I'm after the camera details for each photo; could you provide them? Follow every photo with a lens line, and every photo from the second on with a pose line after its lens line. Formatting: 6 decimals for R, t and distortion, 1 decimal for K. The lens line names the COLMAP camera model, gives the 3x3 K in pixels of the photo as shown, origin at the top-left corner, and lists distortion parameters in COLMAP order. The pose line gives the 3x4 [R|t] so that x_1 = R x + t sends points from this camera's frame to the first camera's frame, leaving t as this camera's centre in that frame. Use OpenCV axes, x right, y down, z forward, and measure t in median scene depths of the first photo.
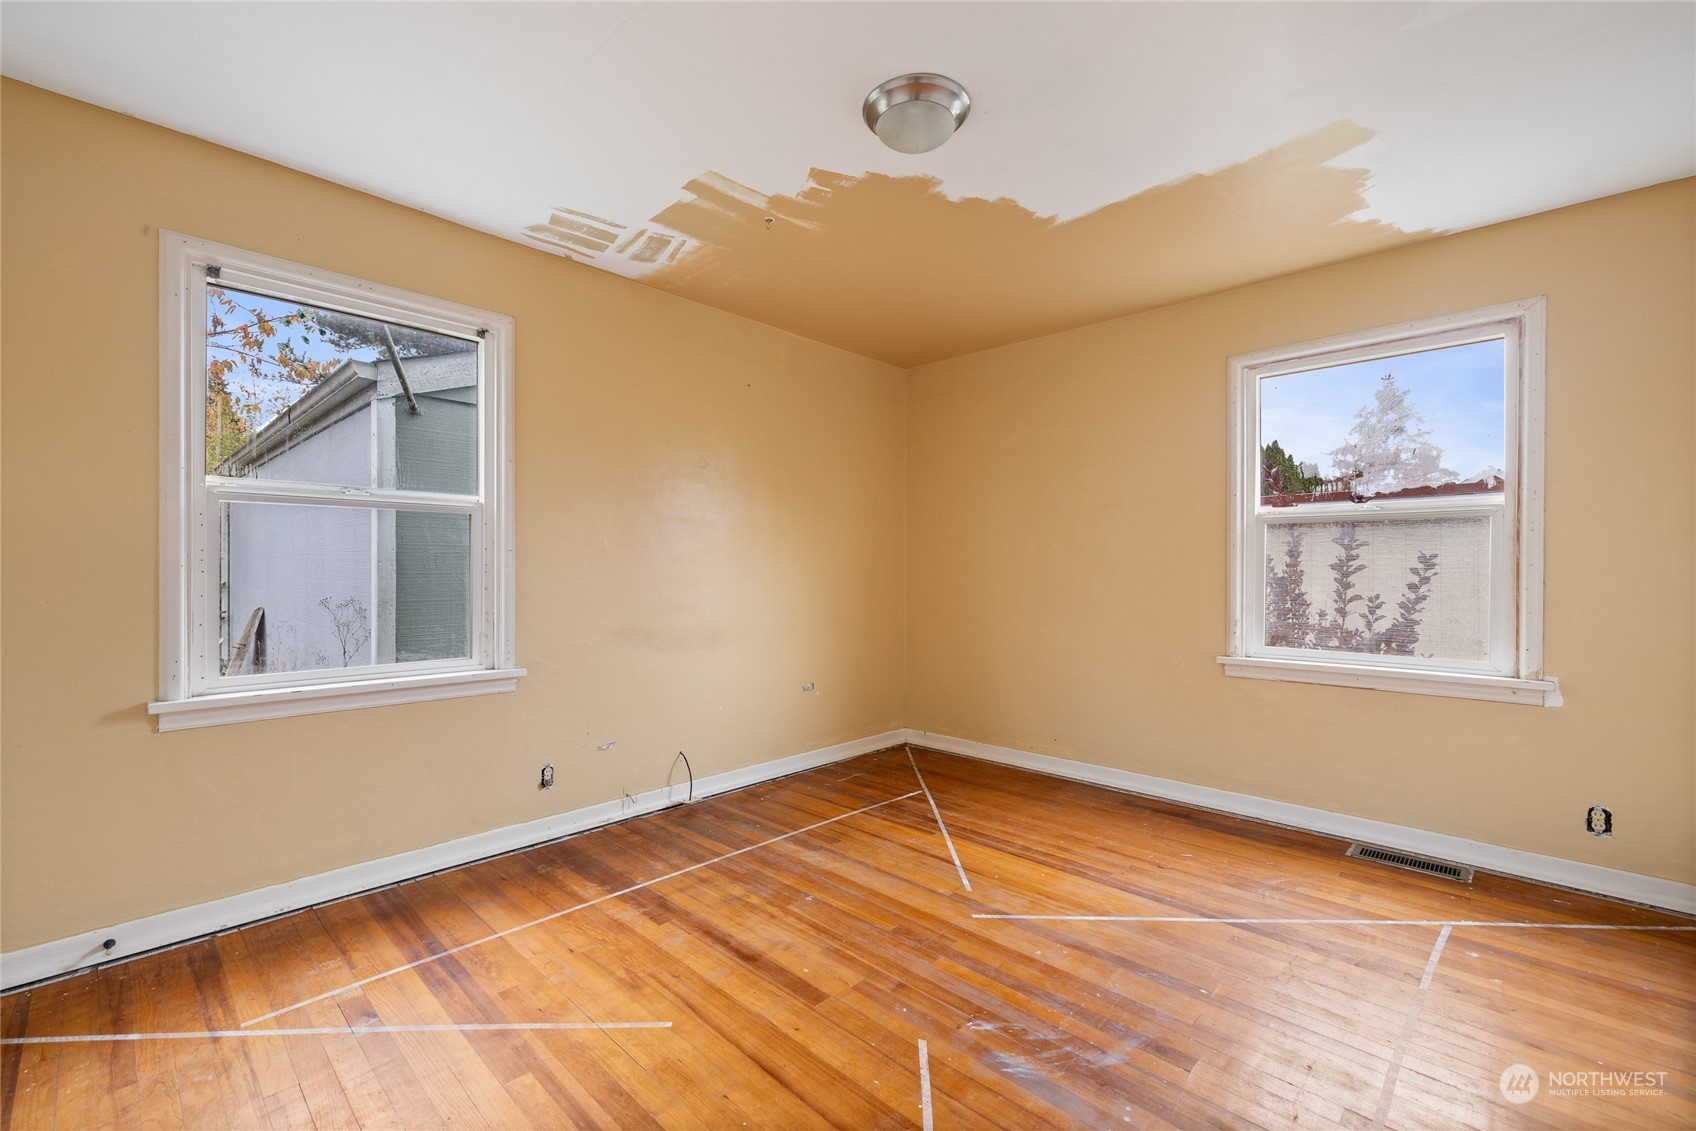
lens RADIAL K [[718.7, 0, 828.3], [0, 718.7, 568.8], [0, 0, 1]] dist [0.000433, 0.001201]
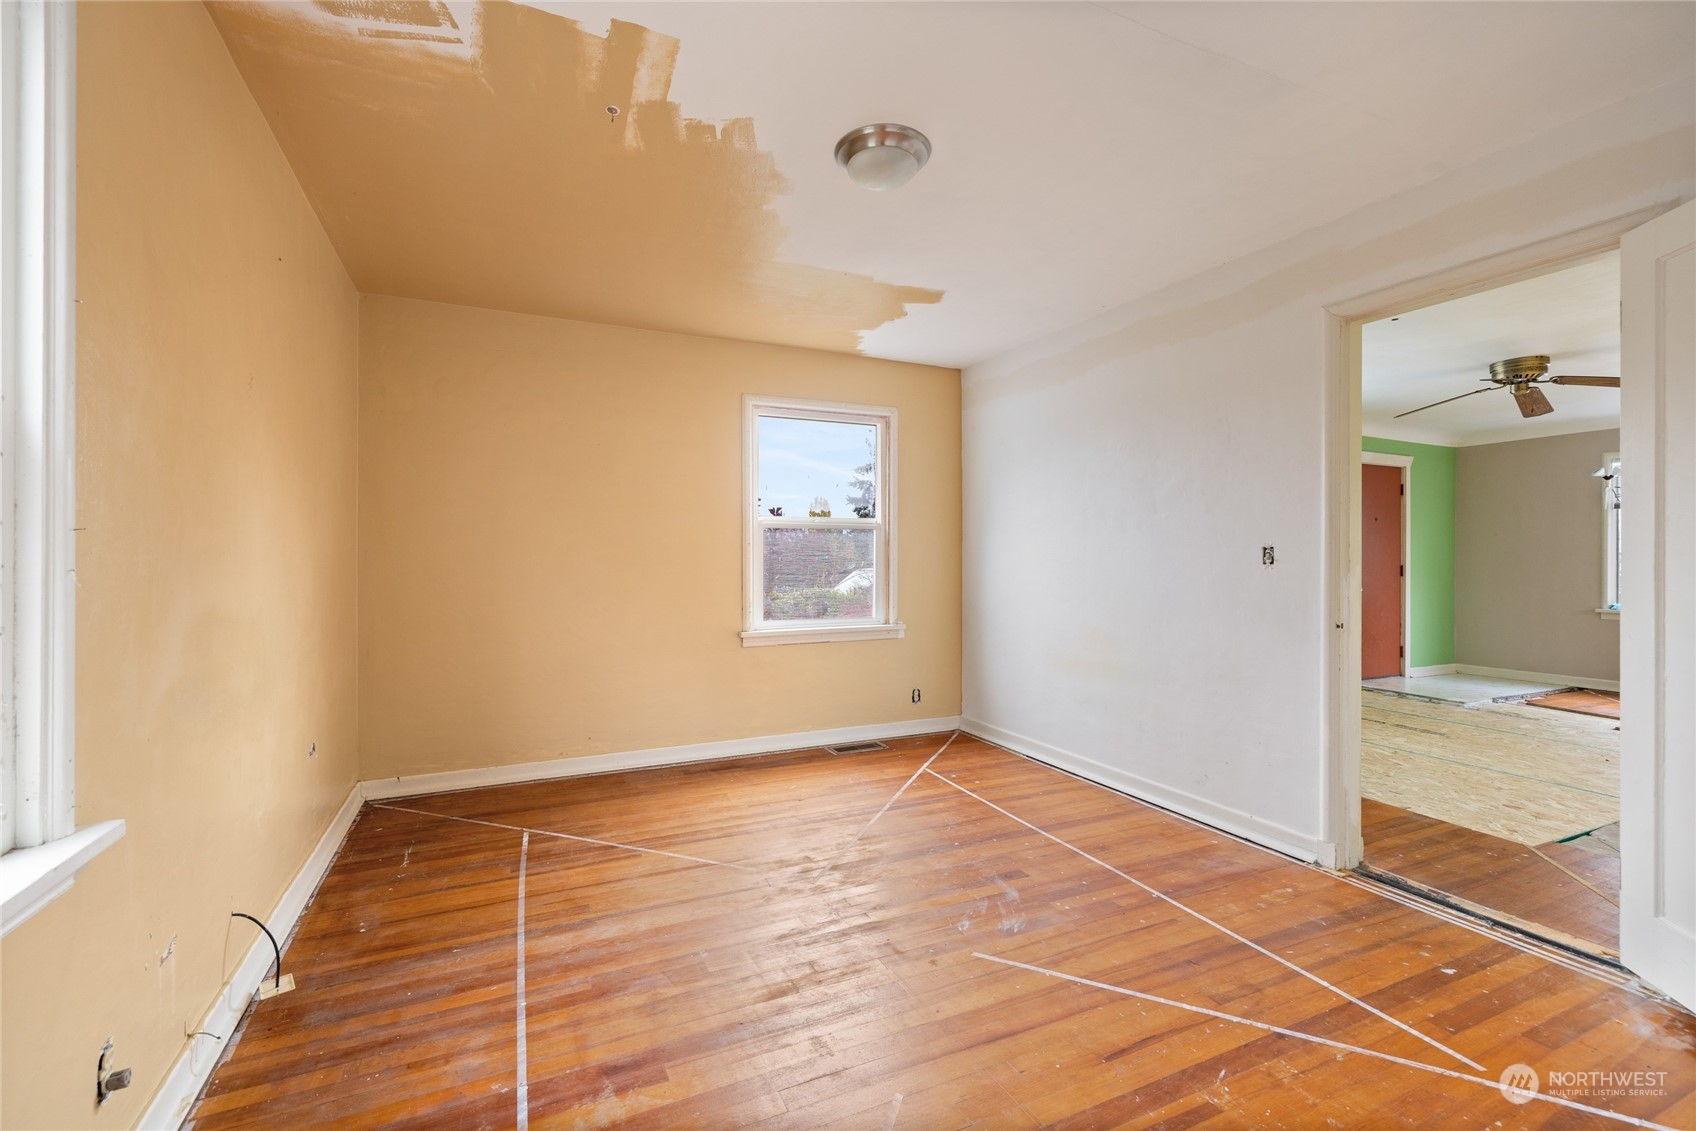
lens RADIAL K [[718.7, 0, 828.3], [0, 718.7, 568.8], [0, 0, 1]] dist [0.000433, 0.001201]
pose [[0.359551, -0.019877, 0.932914, -0.593132], [0.000577, 0.999778, 0.021079, -0.016898], [-0.933125, -0.007040, 0.359483, 0.427509]]
